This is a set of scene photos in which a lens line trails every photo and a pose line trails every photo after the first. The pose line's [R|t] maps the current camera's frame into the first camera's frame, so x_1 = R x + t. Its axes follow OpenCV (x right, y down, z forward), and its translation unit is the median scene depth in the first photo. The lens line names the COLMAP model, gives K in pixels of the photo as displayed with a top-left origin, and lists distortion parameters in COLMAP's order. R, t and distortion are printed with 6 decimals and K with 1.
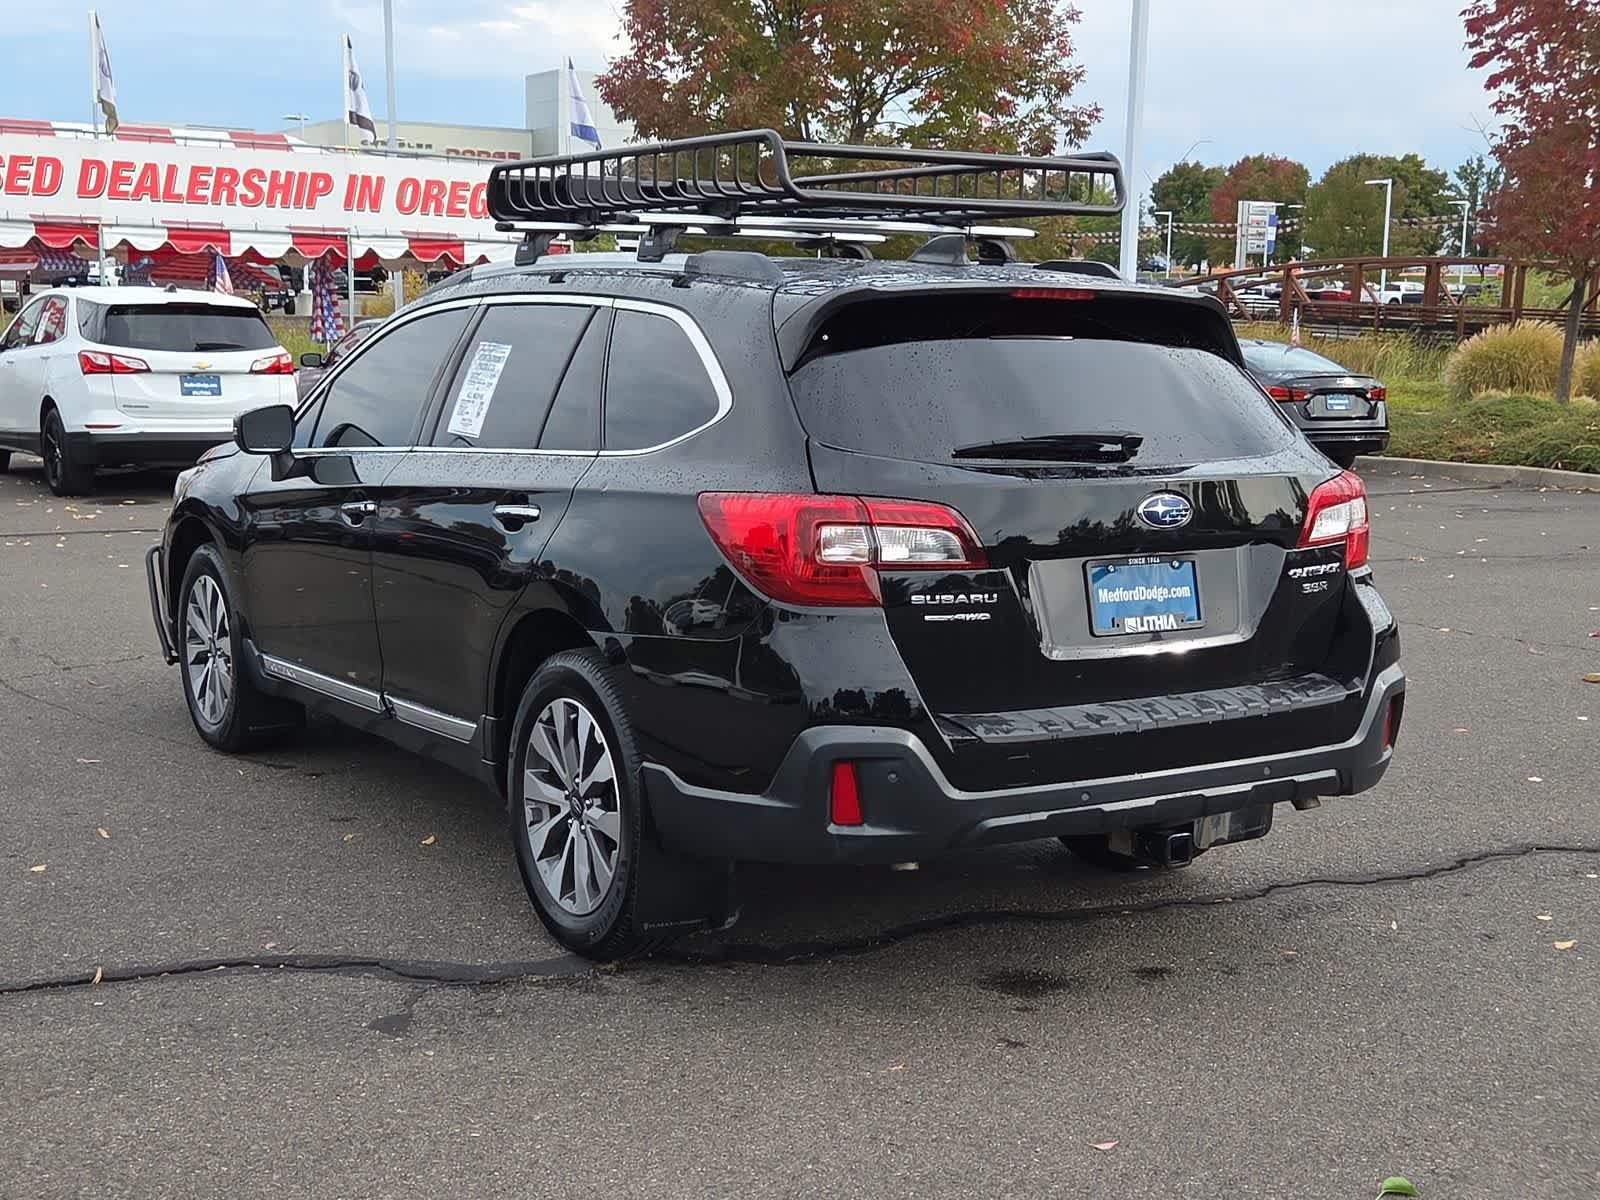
lens RADIAL K [[2146.6, 0, 711.1], [0, 2146.6, 681.5], [0, 0, 1]] dist [0.077351, -0.049050]
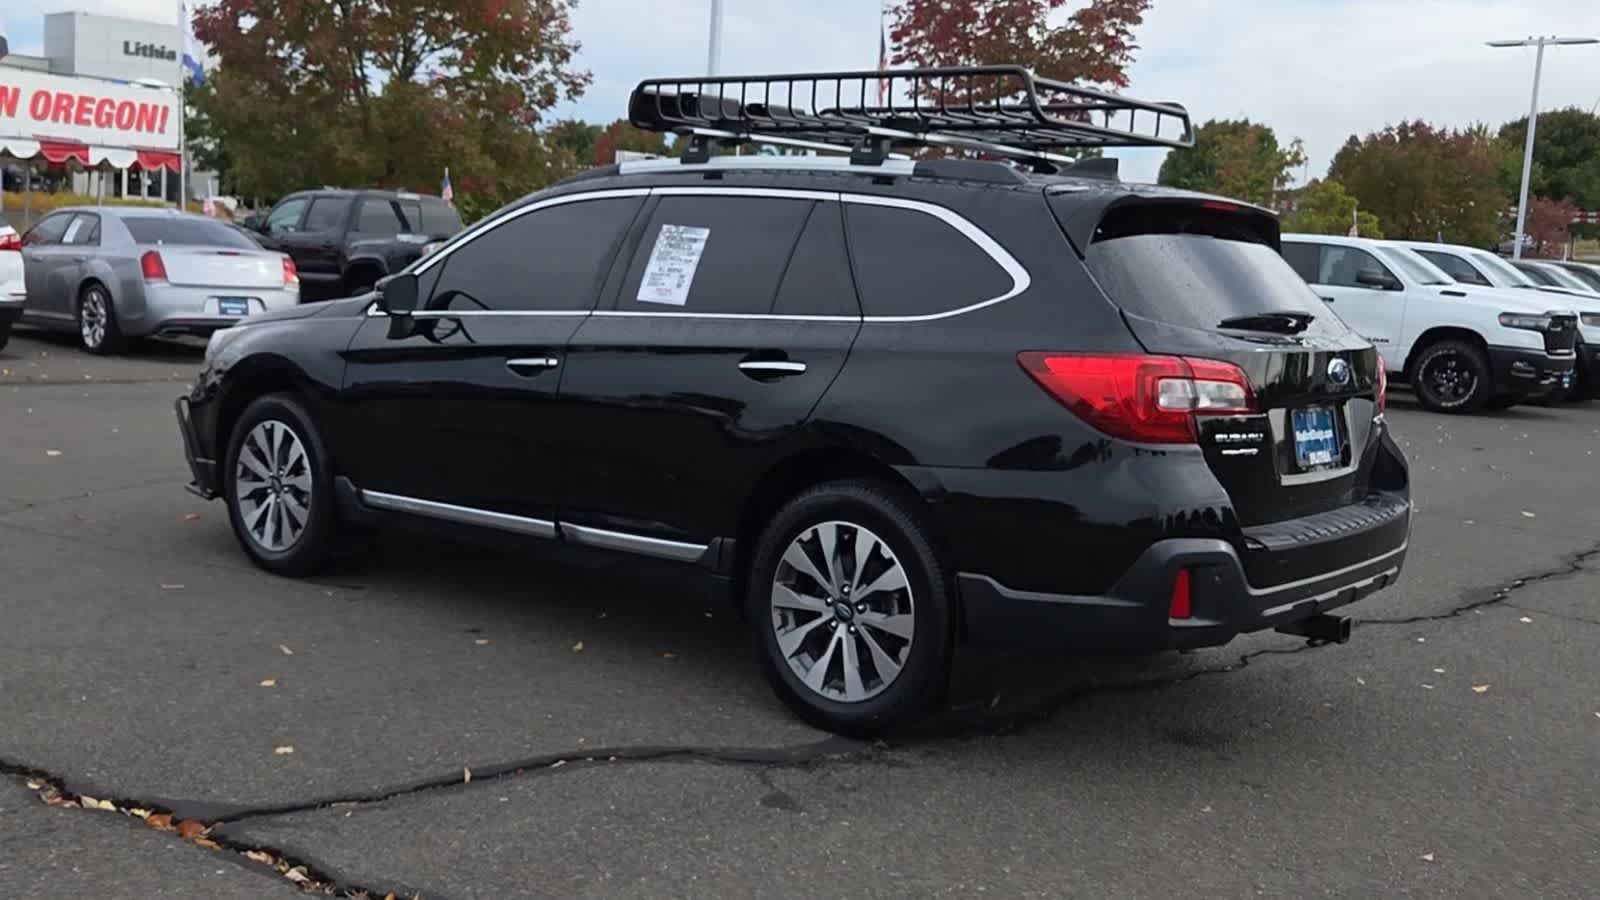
lens RADIAL K [[1678.0, 0, 711.8], [0, 1678.0, 447.1], [0, 0, 1]] dist [0.006874, 0.001883]
pose [[0.951332, 0.000691, 0.308166, -0.407146], [0.011476, 0.999224, -0.037668, 0.000861], [-0.307953, 0.039371, 0.950586, 0.123012]]
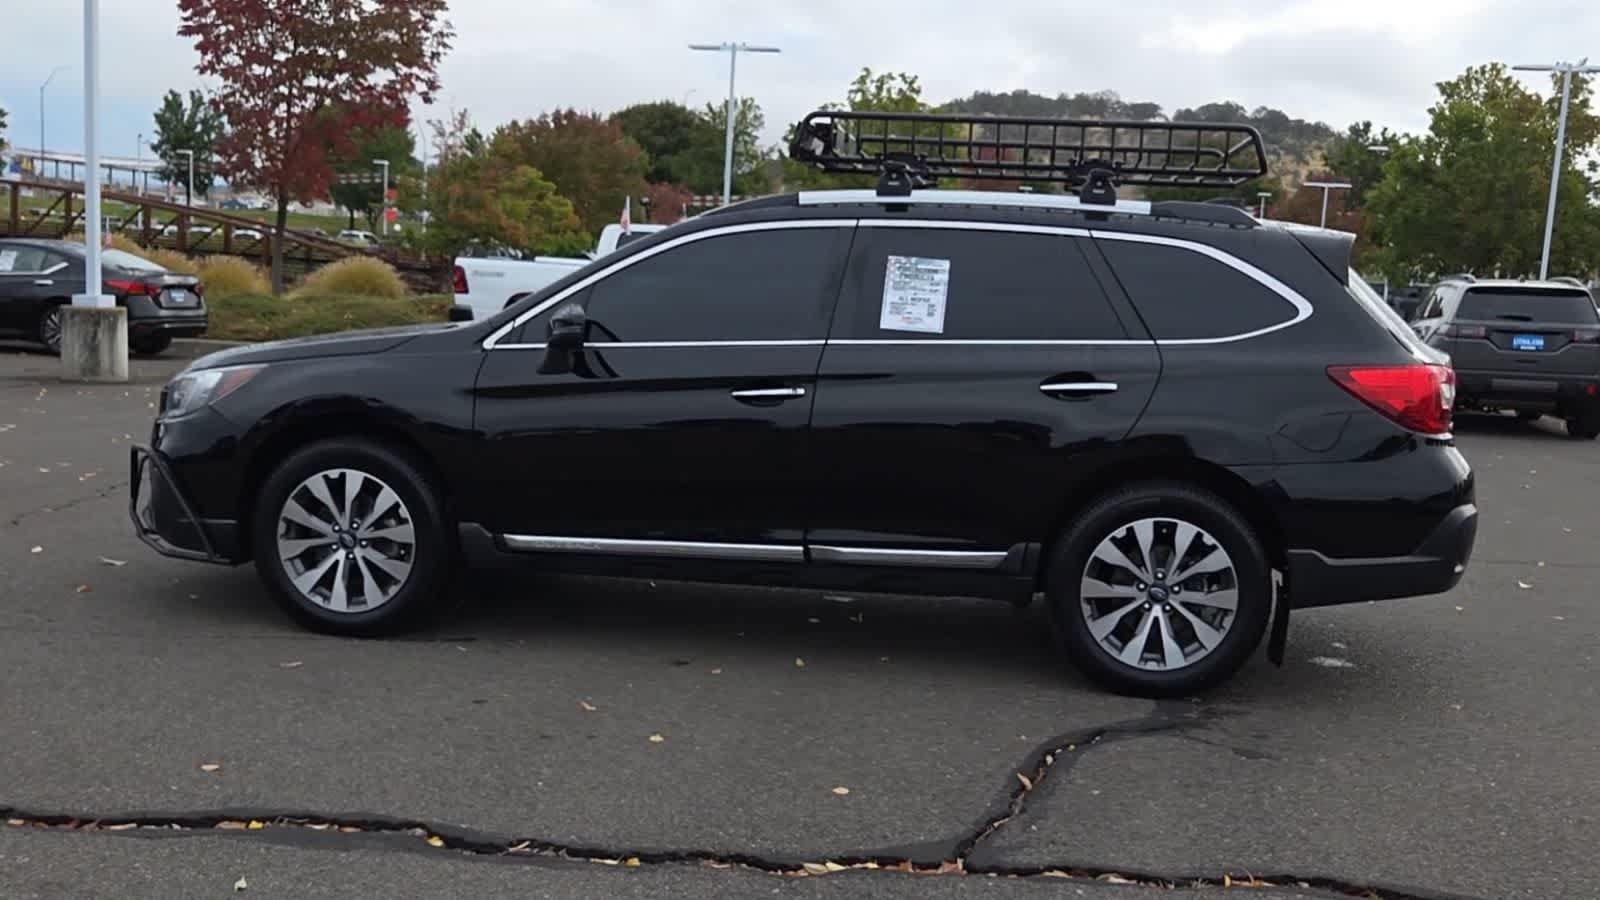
lens RADIAL K [[1693.7, 0, 765.1], [0, 1693.7, 529.5], [0, 0, 1]] dist [0.004237, 0.010857]
pose [[0.632496, -0.099897, 0.768095, -1.032379], [0.091782, 0.994328, 0.053742, -0.064438], [-0.769107, 0.036506, 0.638077, 0.472742]]
